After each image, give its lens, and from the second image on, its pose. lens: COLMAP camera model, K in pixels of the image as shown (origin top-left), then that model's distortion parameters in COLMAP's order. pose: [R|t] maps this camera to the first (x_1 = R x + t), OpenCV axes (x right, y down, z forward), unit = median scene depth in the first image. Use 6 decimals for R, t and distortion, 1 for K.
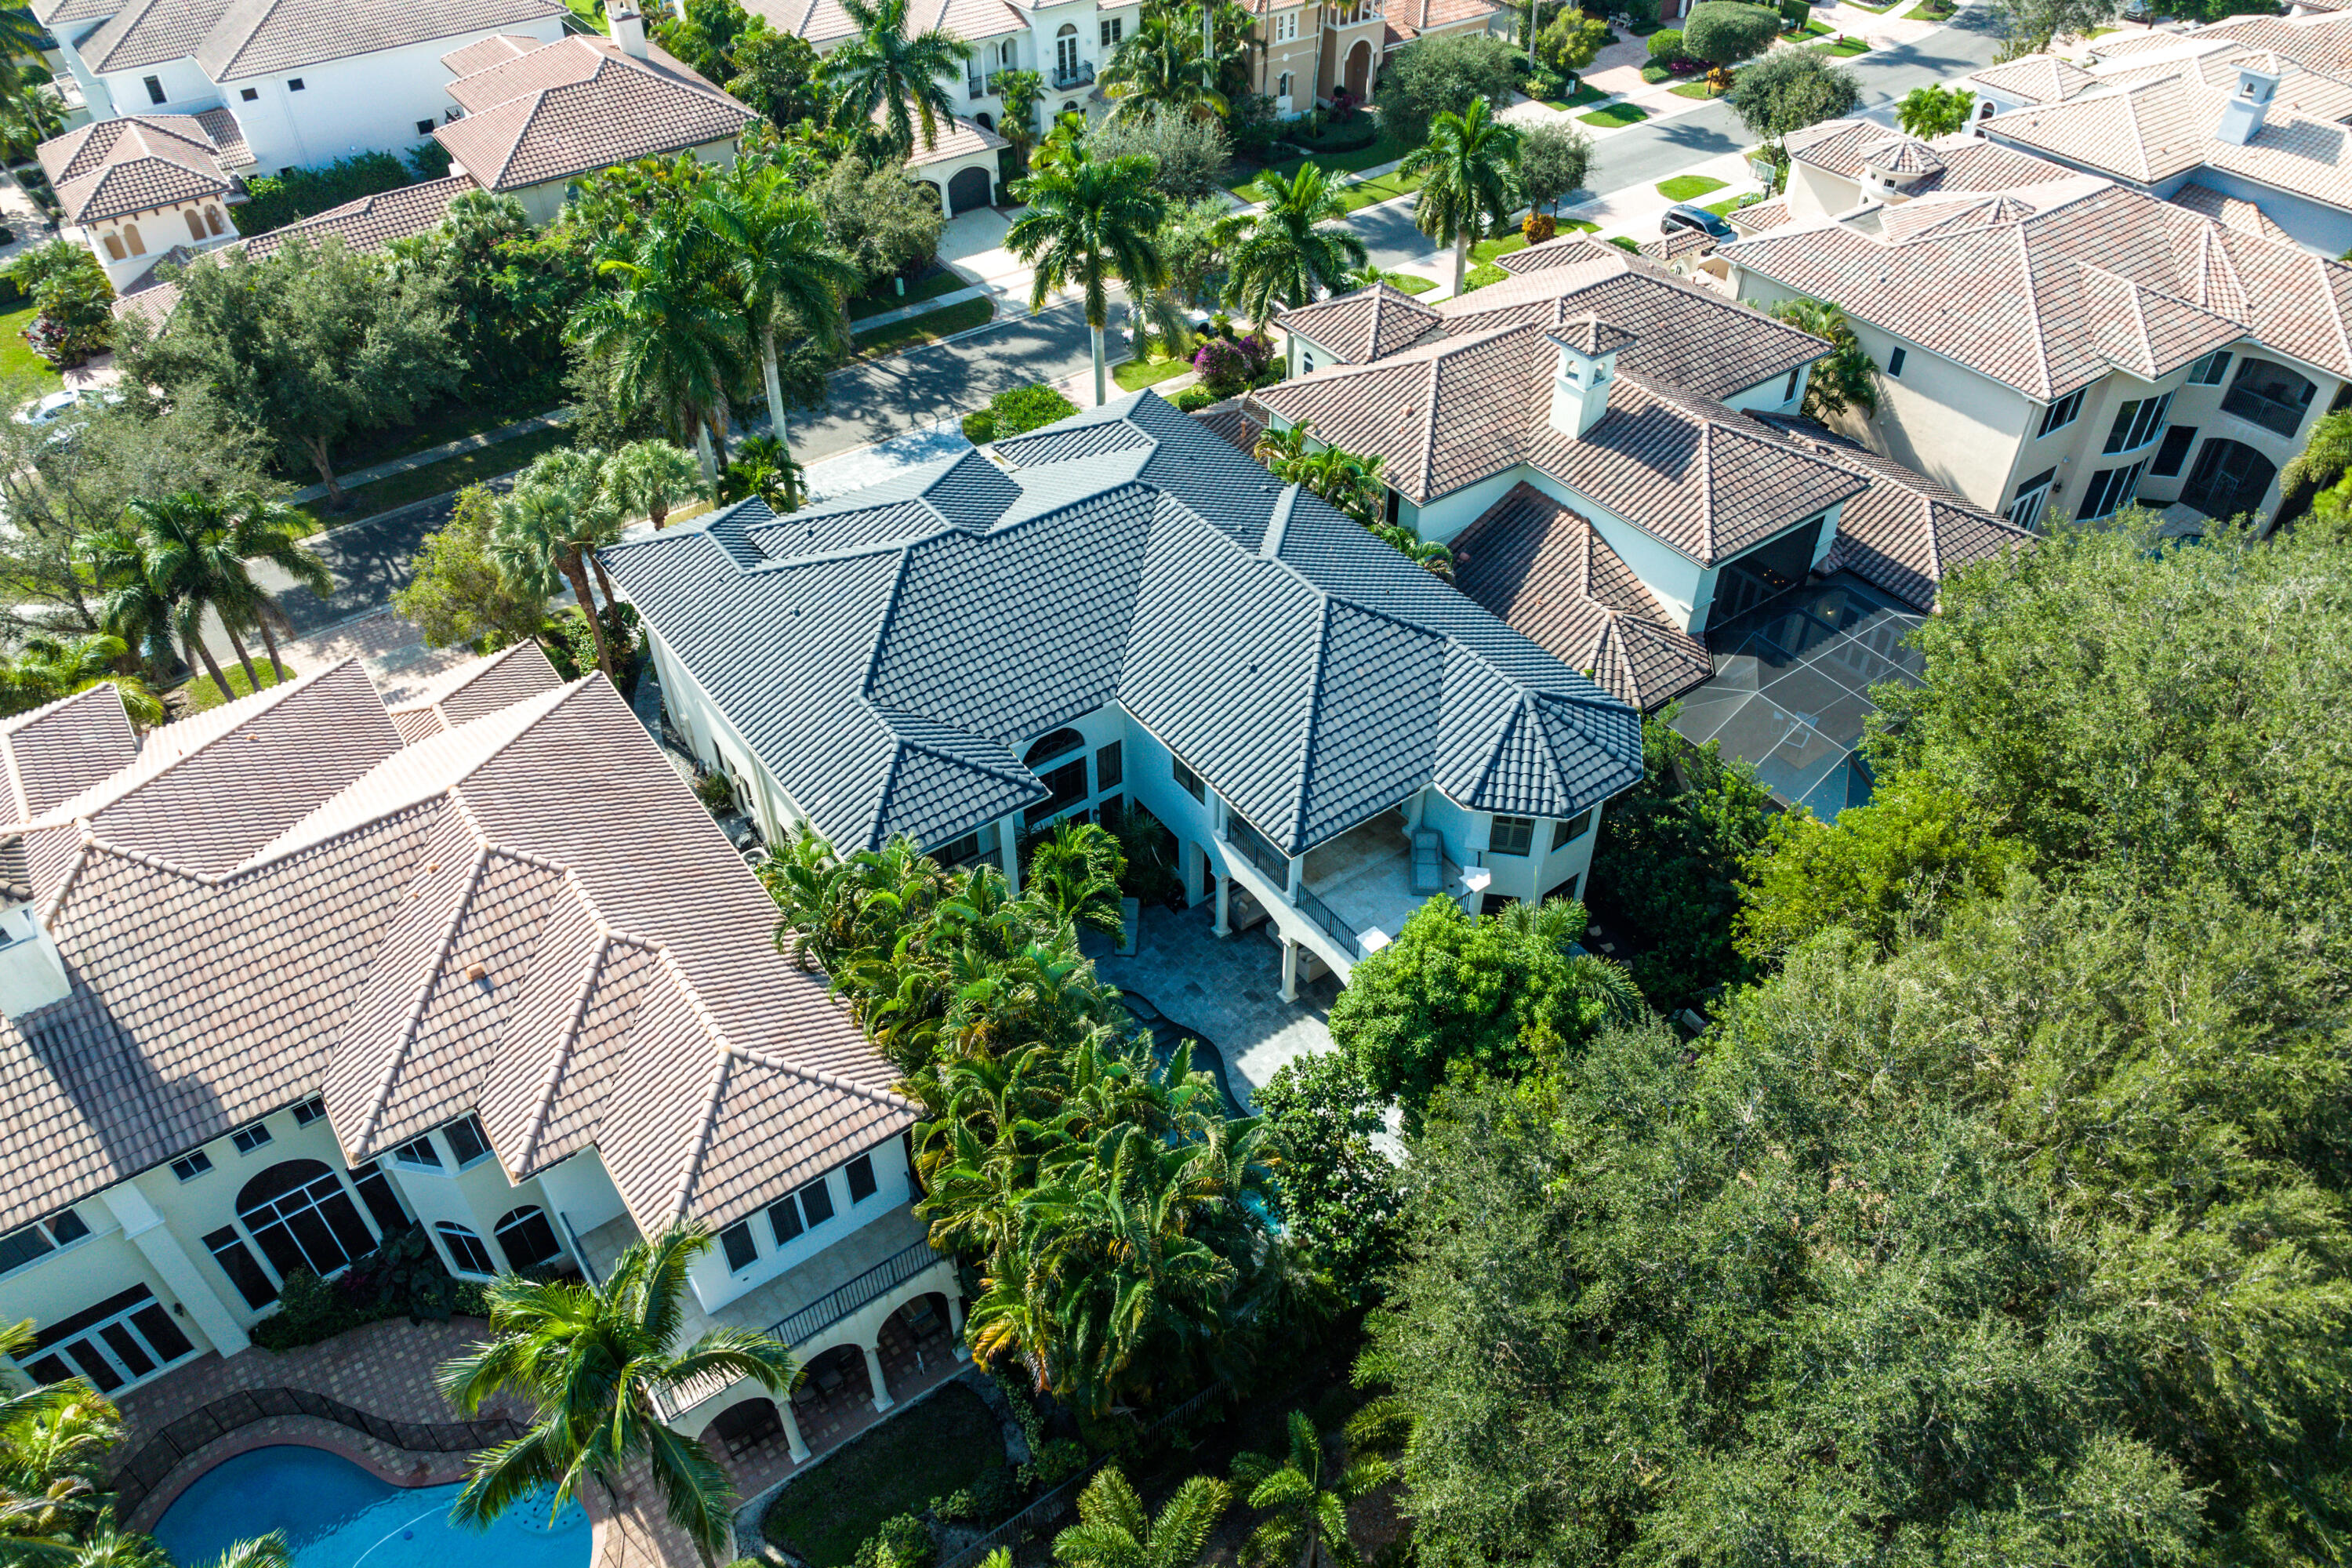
lens RADIAL K [[1664.1, 0, 1176.0], [0, 1664.1, 784.0], [0, 0, 1]] dist [-0.000827, -0.000327]
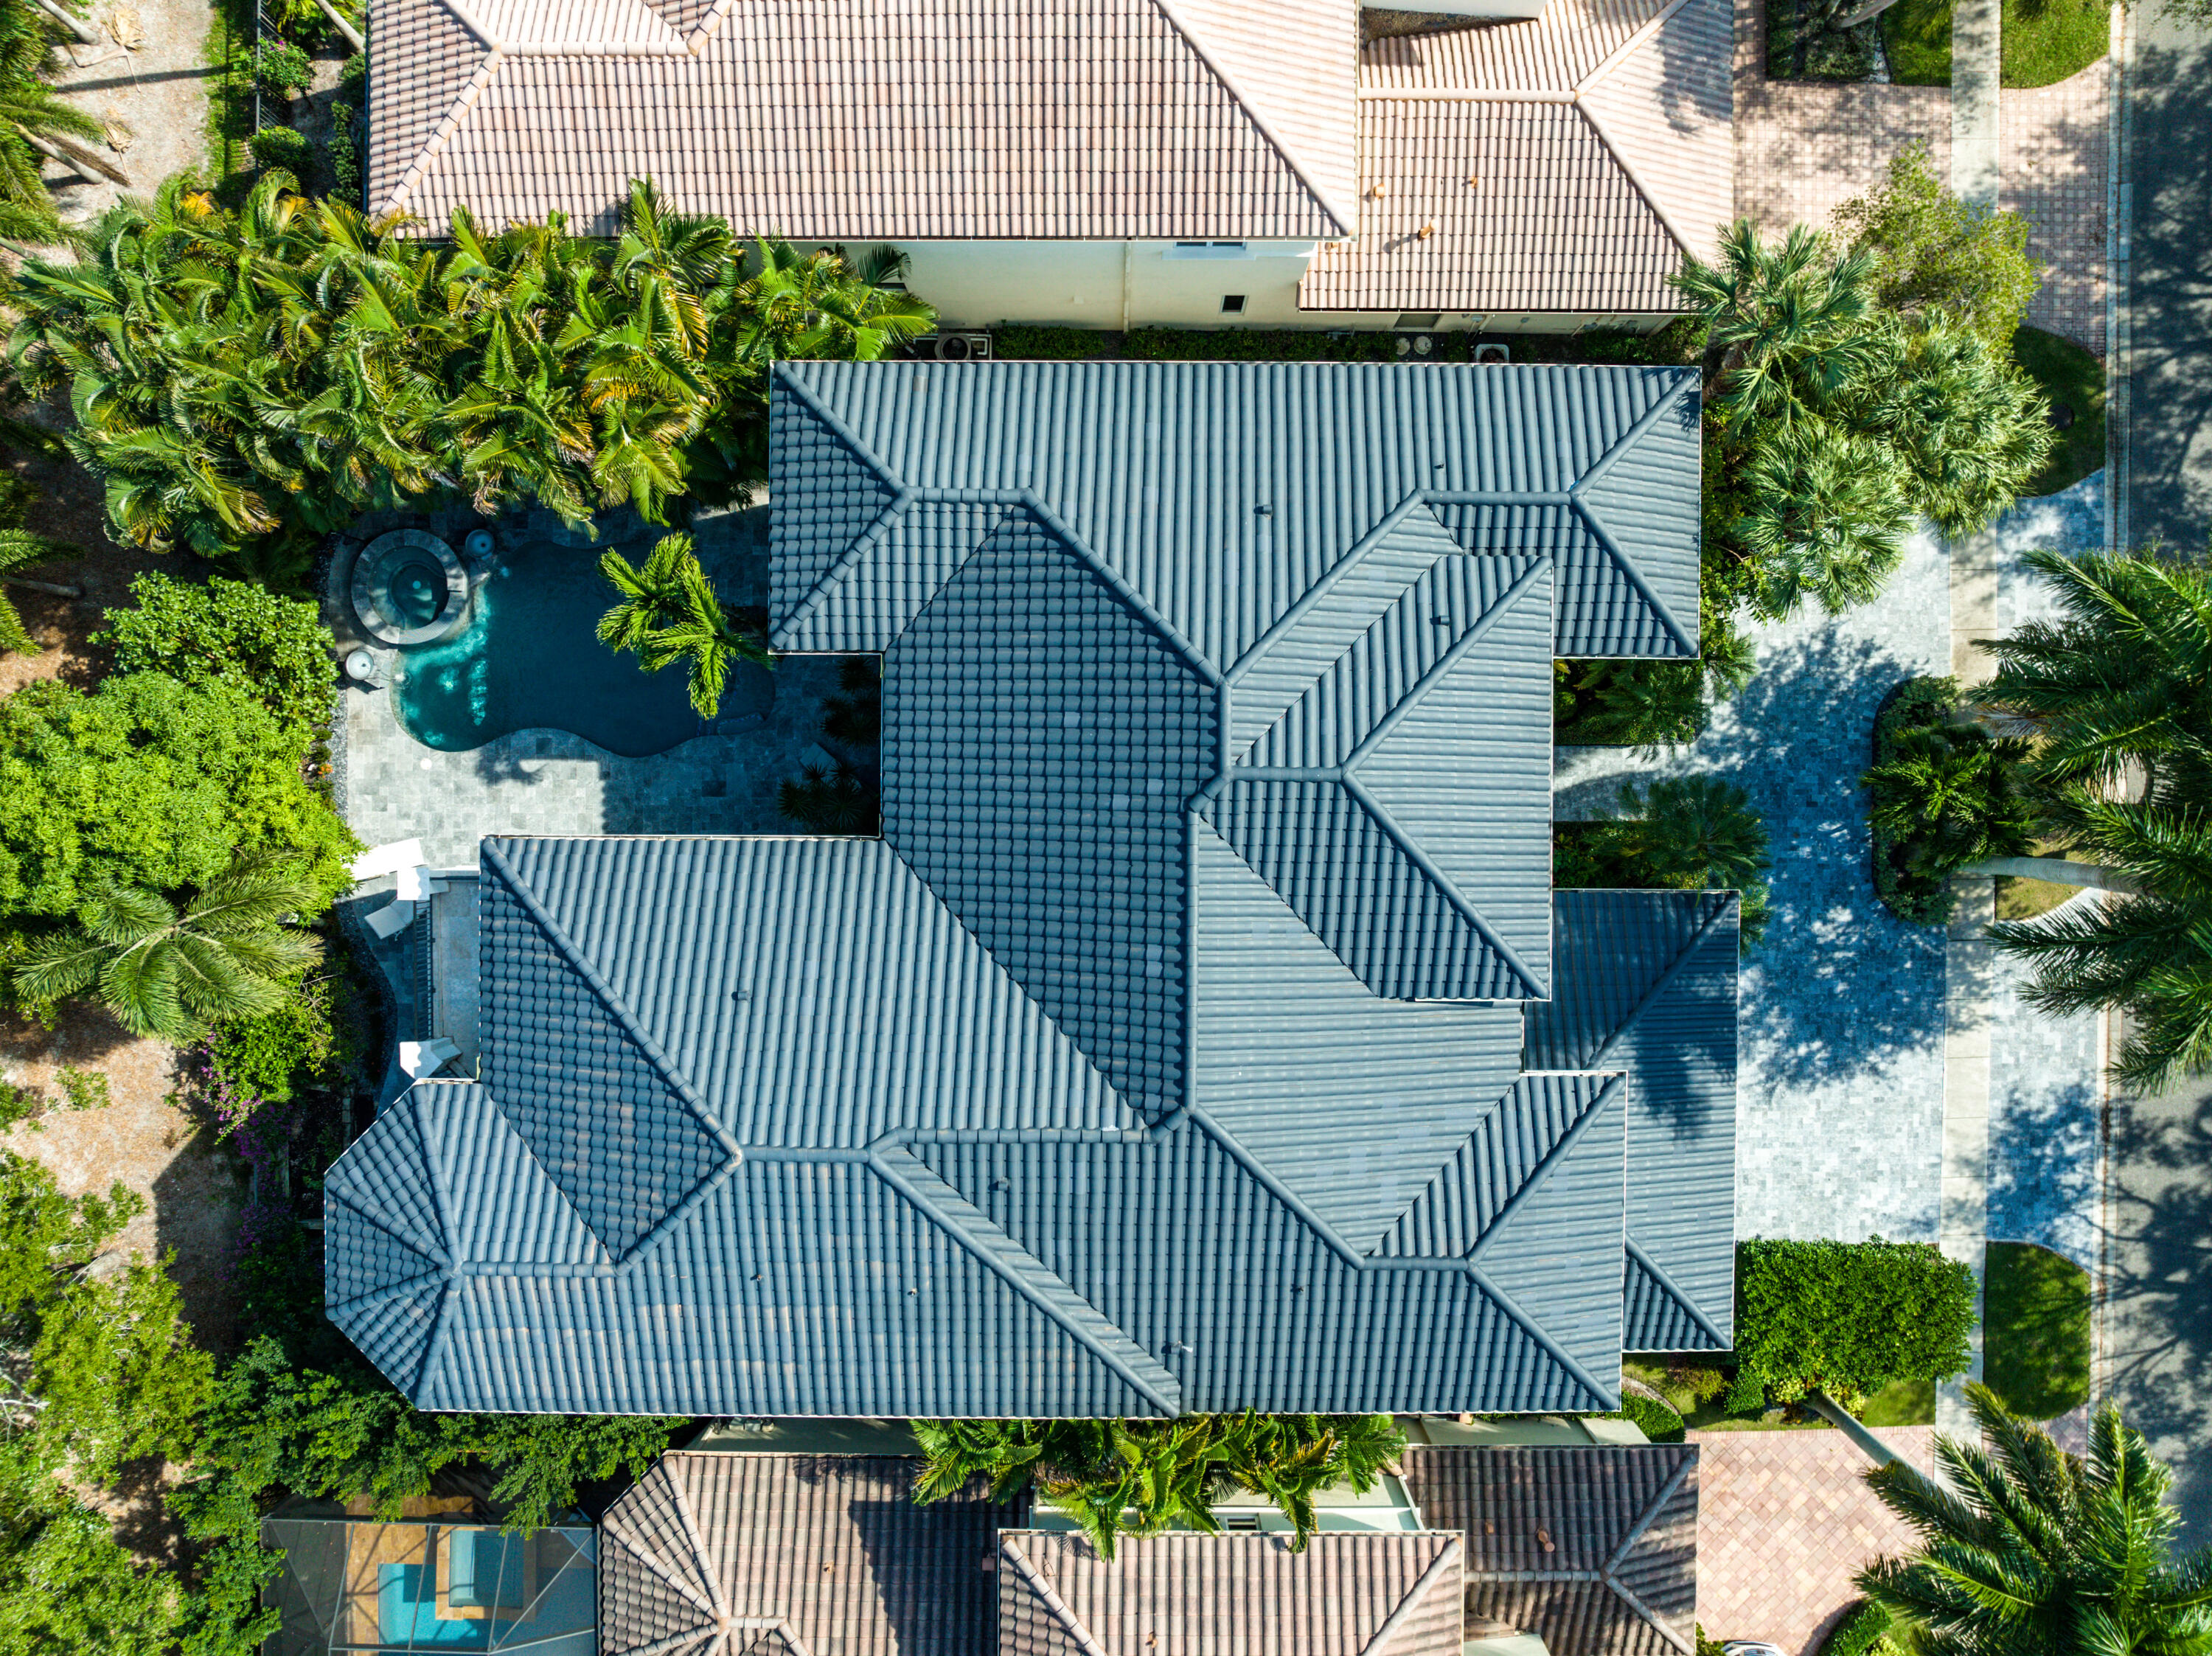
lens RADIAL K [[1520.7, 0, 1106.0], [0, 1520.7, 828.0], [0, 0, 1]] dist [-0.004619, -0.000991]
pose [[-0.585888, 0.810080, 0.022466, -0.100317], [-0.526551, -0.401607, 0.749304, -0.531531], [0.616019, 0.427179, 0.661845, 0.588435]]
